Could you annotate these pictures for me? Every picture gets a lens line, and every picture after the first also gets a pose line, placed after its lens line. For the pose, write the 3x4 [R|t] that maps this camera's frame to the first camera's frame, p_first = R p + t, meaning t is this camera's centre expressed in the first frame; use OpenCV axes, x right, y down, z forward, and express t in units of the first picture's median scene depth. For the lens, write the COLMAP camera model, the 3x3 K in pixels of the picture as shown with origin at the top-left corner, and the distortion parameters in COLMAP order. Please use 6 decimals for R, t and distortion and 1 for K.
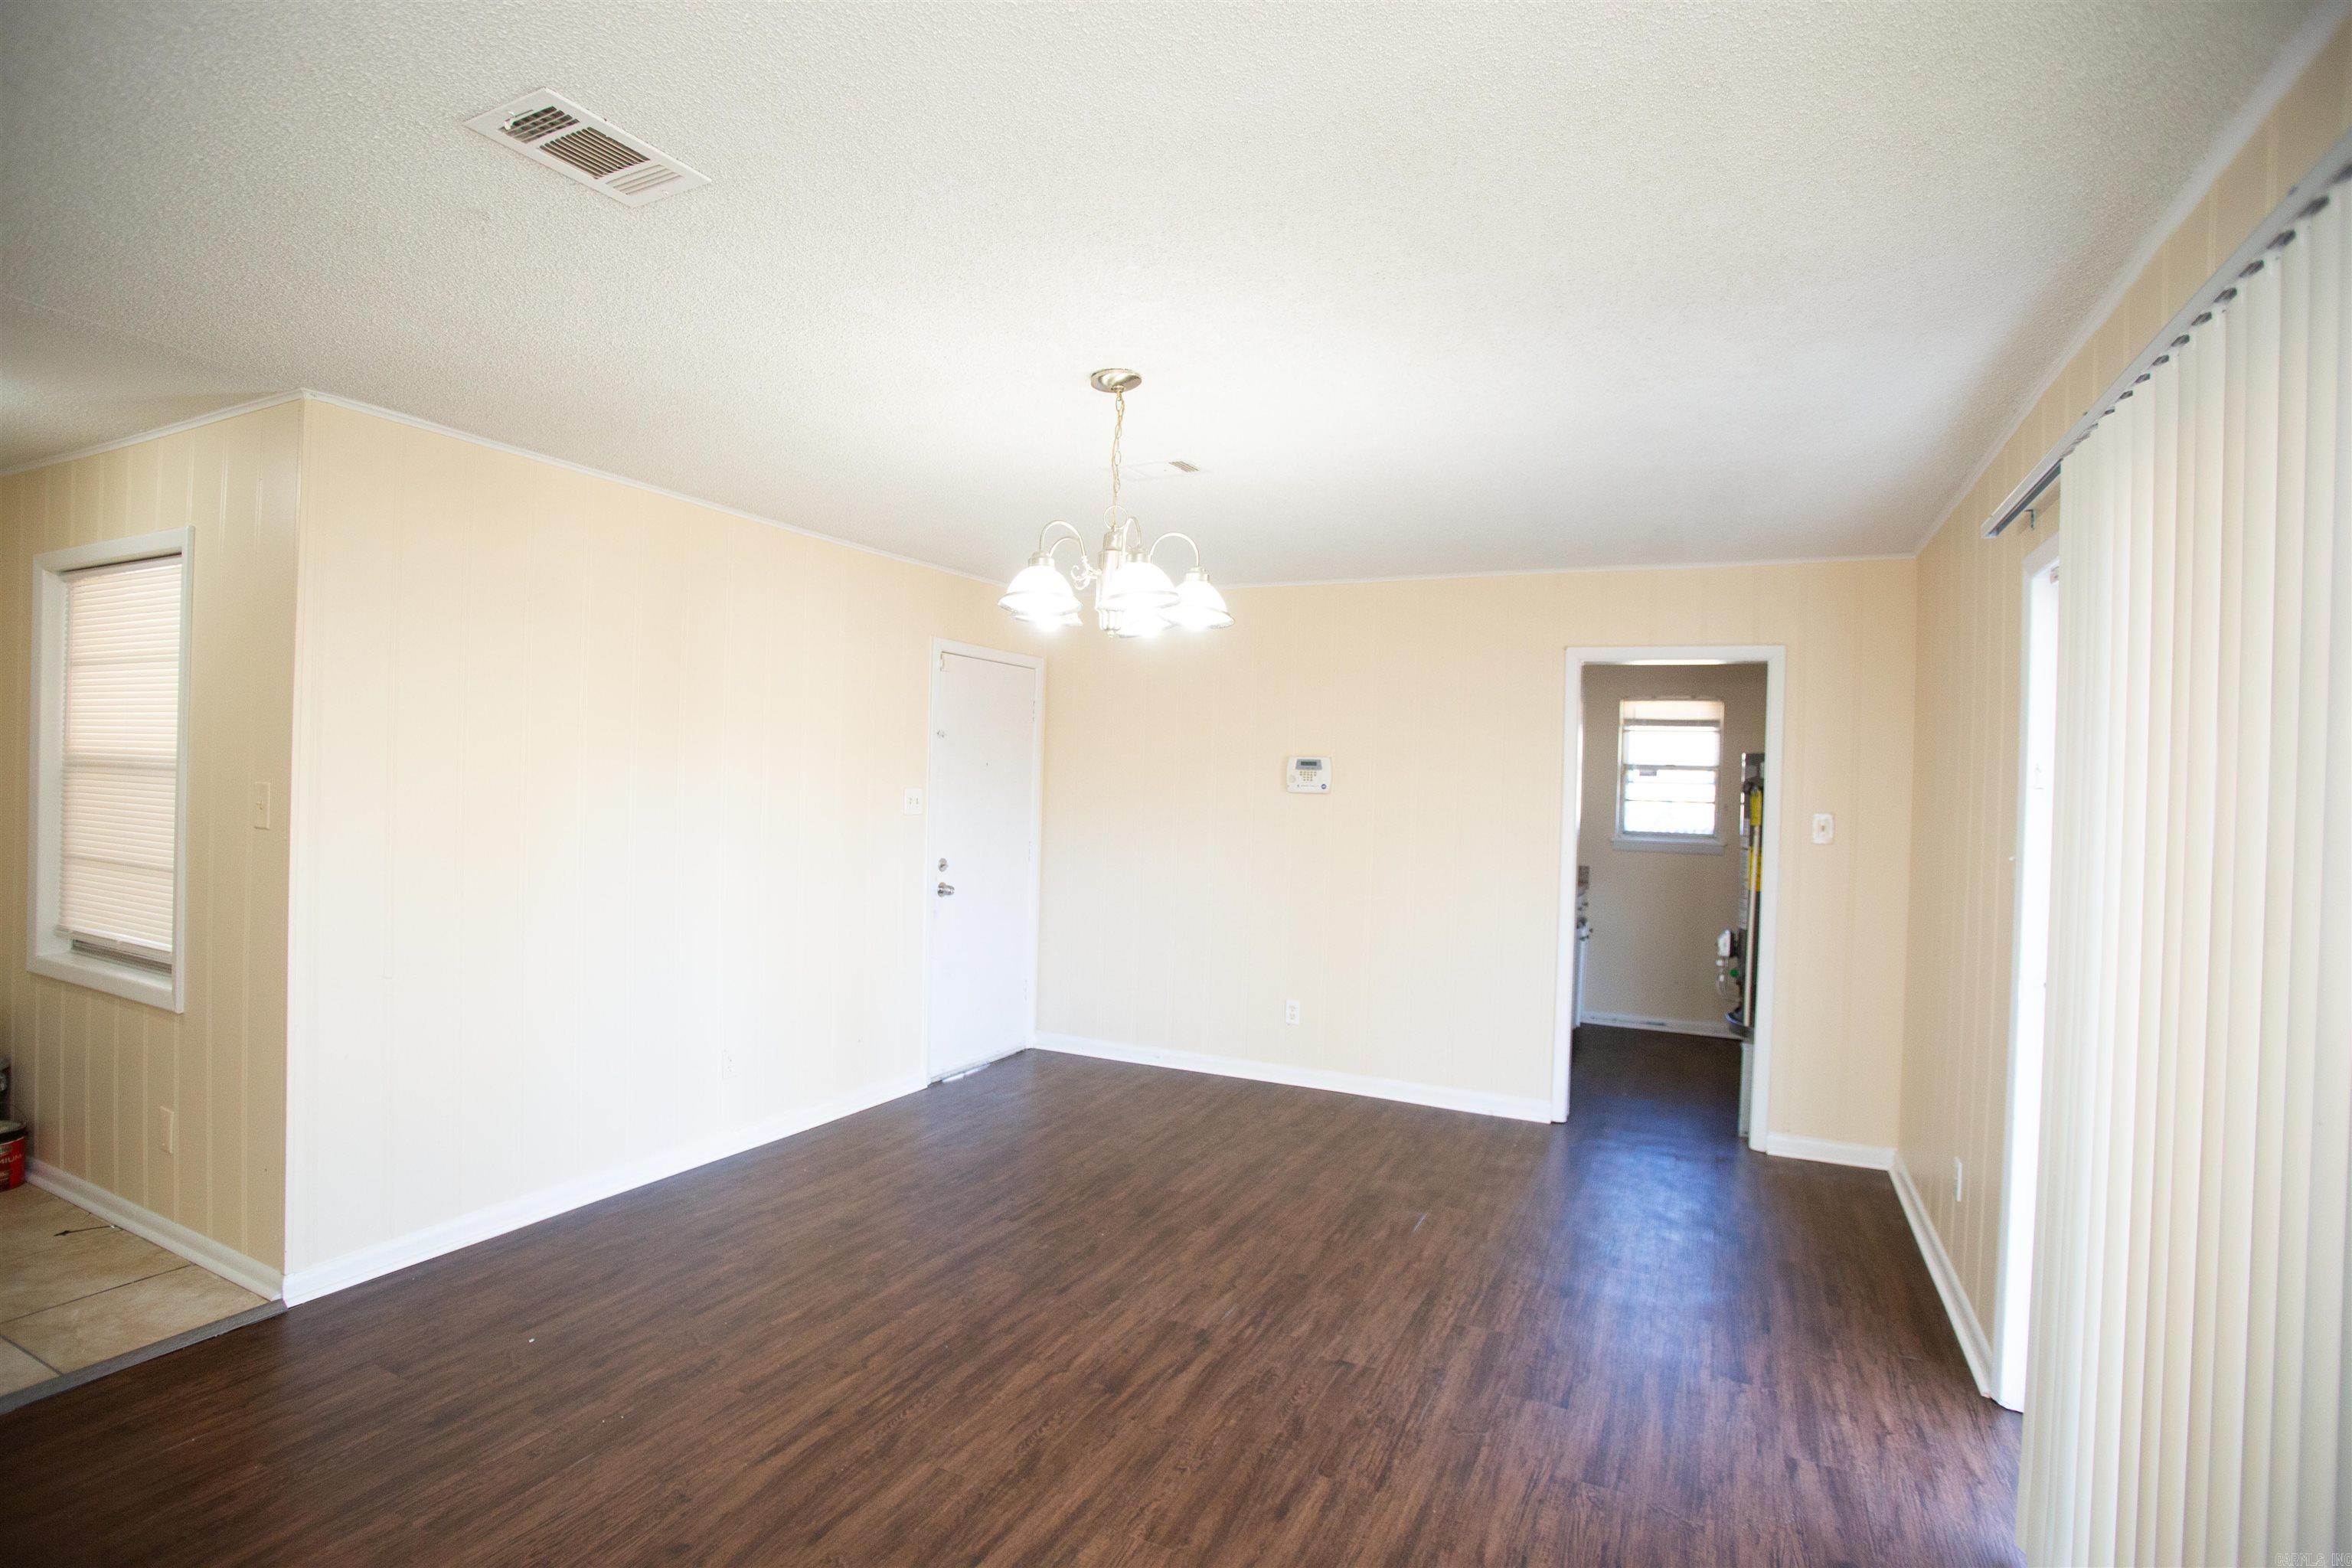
lens RADIAL K [[1110.8, 0, 1167.4], [0, 1110.8, 786.4], [0, 0, 1]] dist [0.000828, 0.000328]
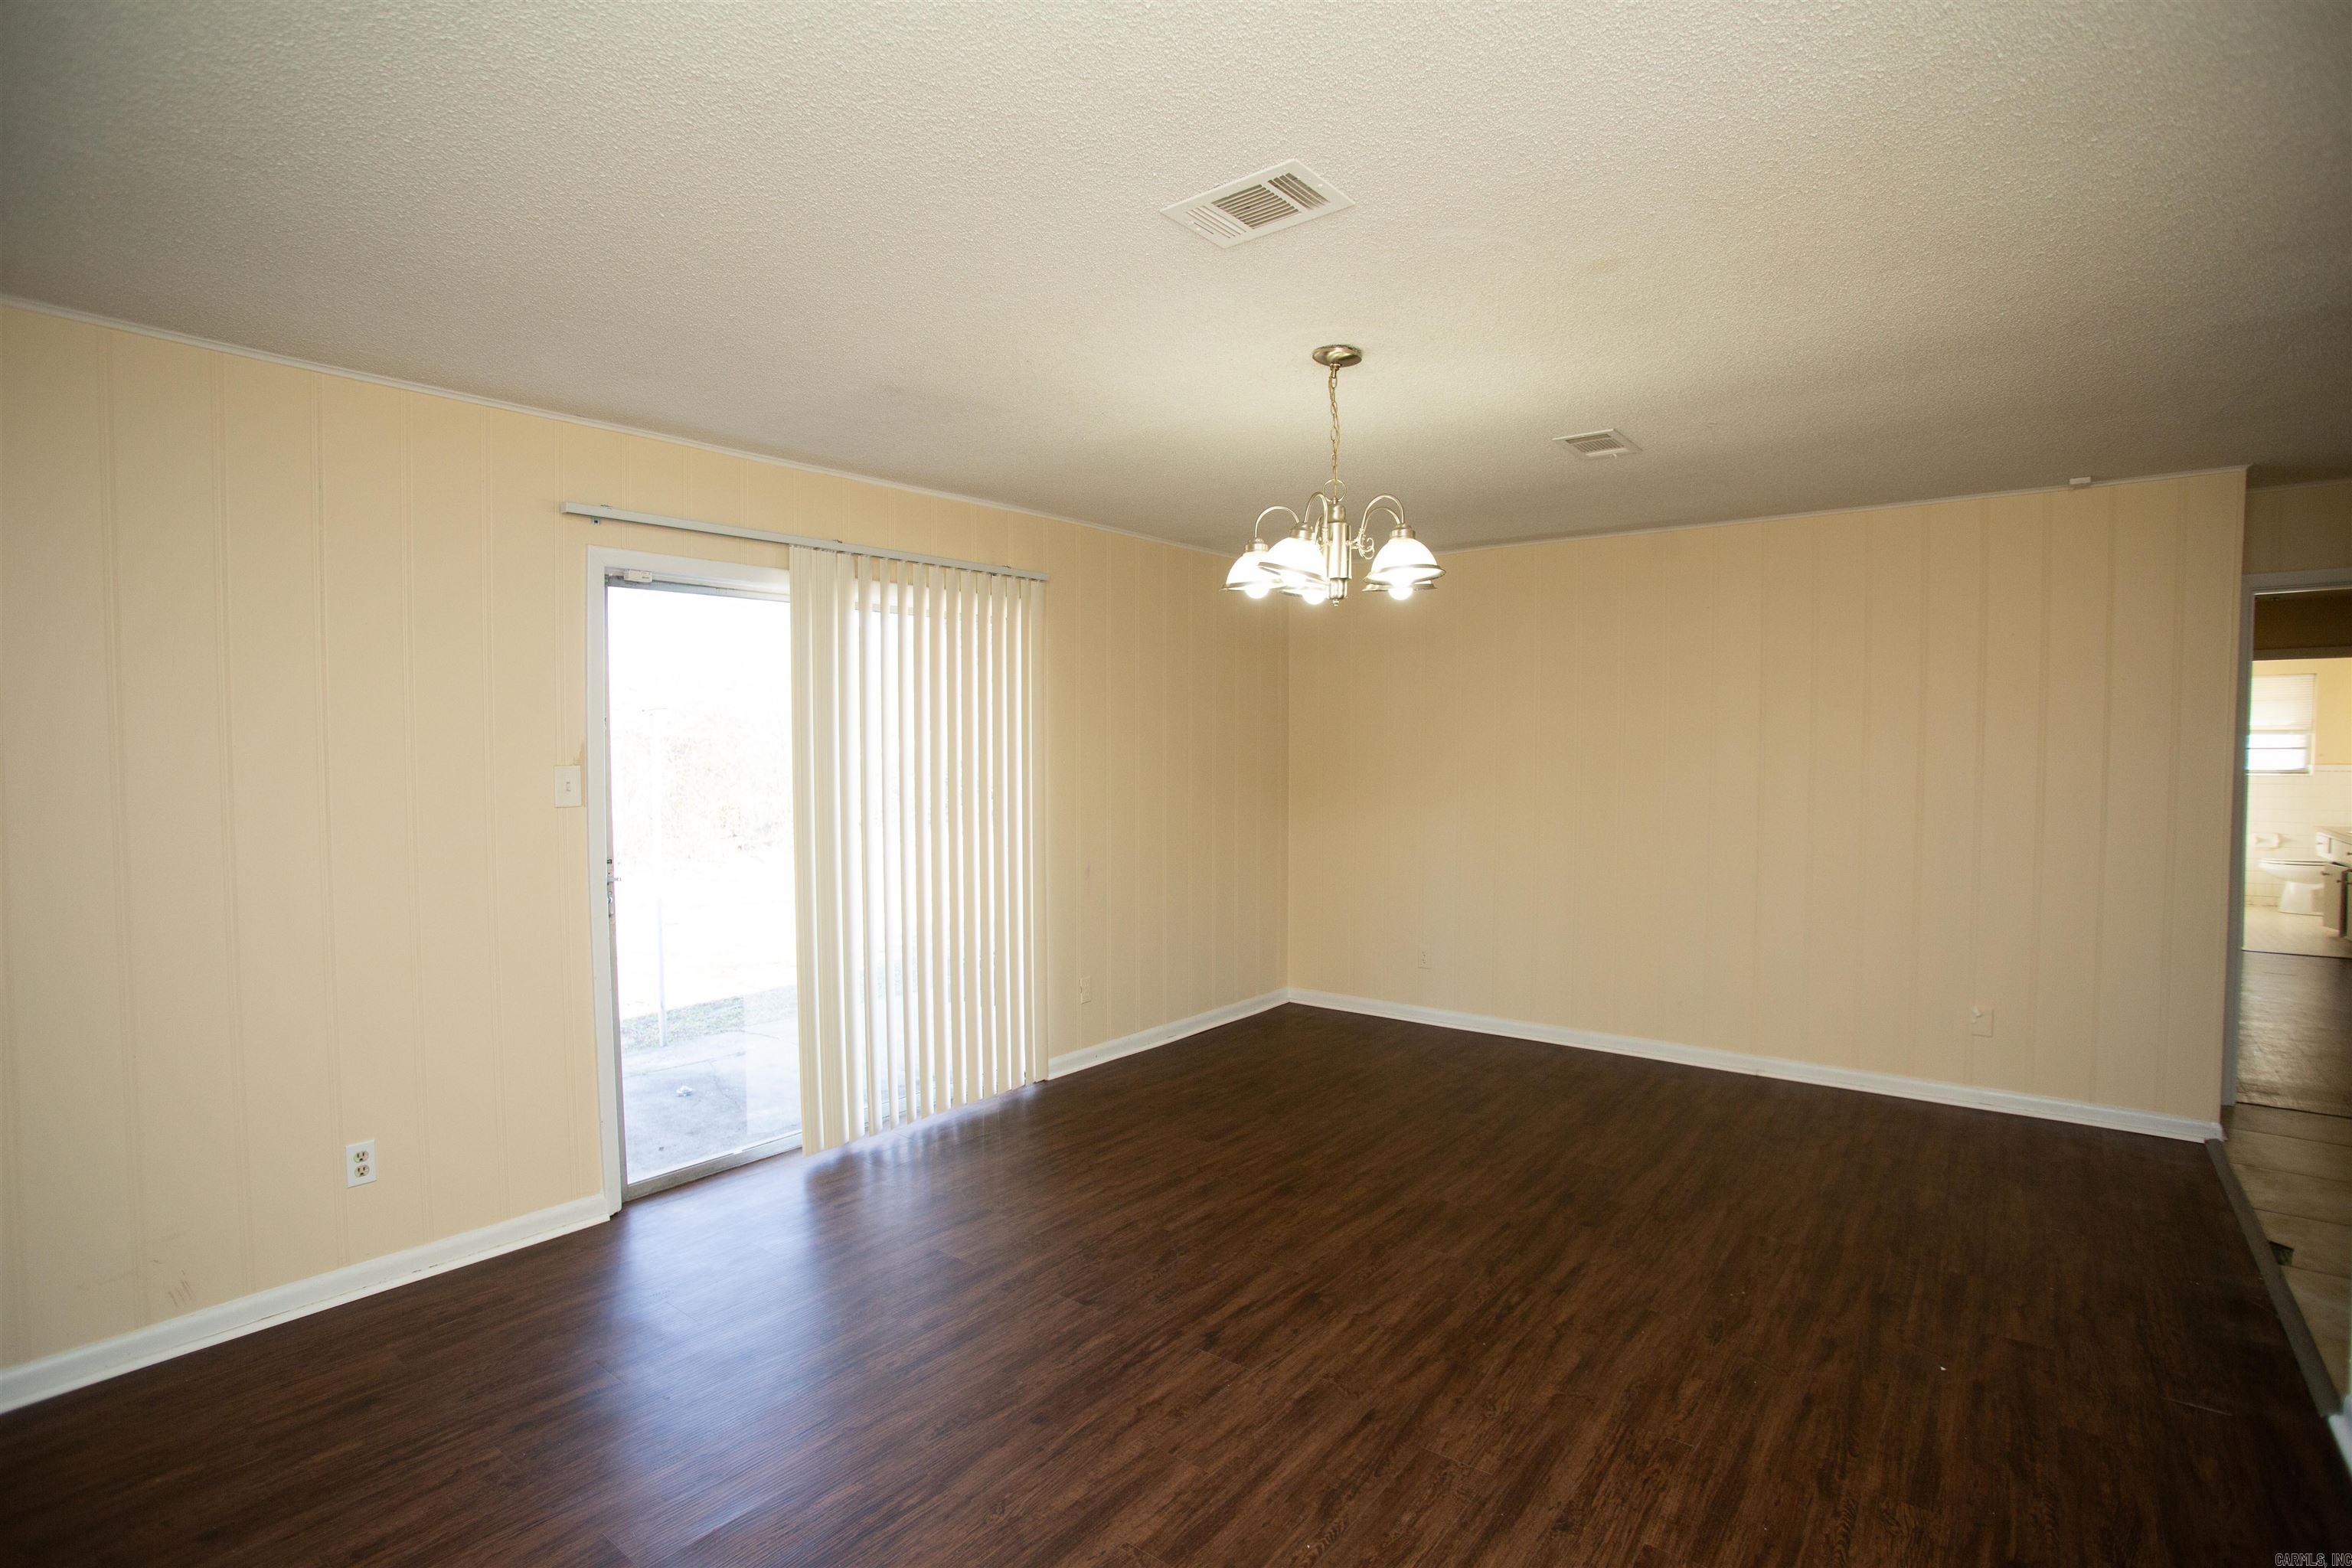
lens RADIAL K [[1110.8, 0, 1180.9], [0, 1110.8, 786.5], [0, 0, 1]] dist [0.000828, 0.000328]
pose [[-0.978181, -0.034571, 0.204856, -0.125858], [-0.025310, 0.998543, 0.047657, -0.011214], [-0.206205, 0.041432, -0.977631, 2.006483]]
